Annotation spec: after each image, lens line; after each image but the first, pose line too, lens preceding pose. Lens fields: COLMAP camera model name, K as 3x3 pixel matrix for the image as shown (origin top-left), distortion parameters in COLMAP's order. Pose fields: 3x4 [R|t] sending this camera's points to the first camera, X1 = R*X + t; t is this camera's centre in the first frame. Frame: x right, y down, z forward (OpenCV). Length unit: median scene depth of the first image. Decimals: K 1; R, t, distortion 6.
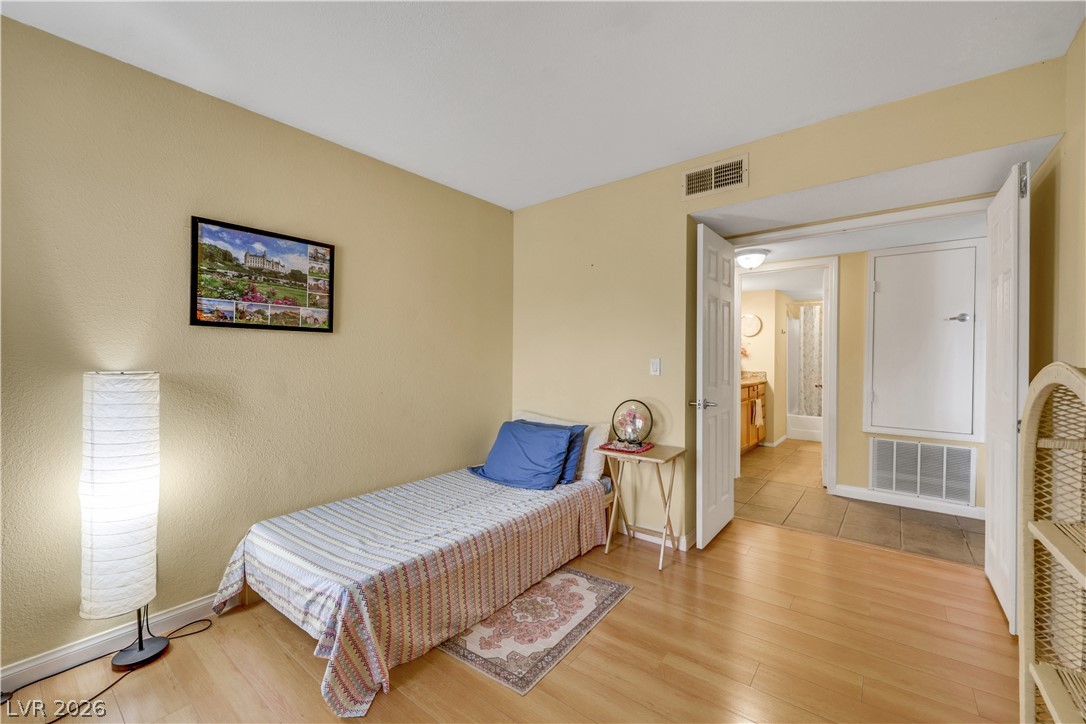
lens RADIAL K [[445.7, 0, 543.5], [0, 445.7, 359.2], [0, 0, 1]] dist [-0.007990, 0.001770]
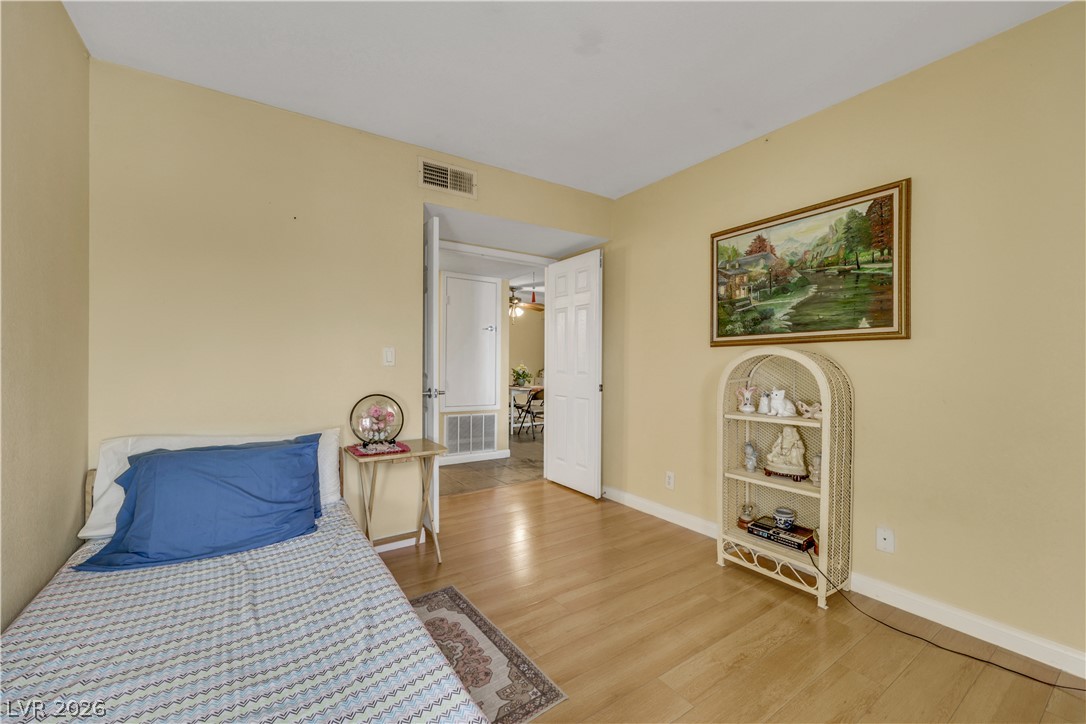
lens RADIAL K [[445.7, 0, 551.2], [0, 445.7, 365.9], [0, 0, 1]] dist [-0.007990, 0.001770]
pose [[0.271439, -0.002097, 0.962453, -0.547136], [0.000925, 0.999998, 0.001918, 0.037053], [-0.962455, 0.000370, 0.271441, 0.452242]]
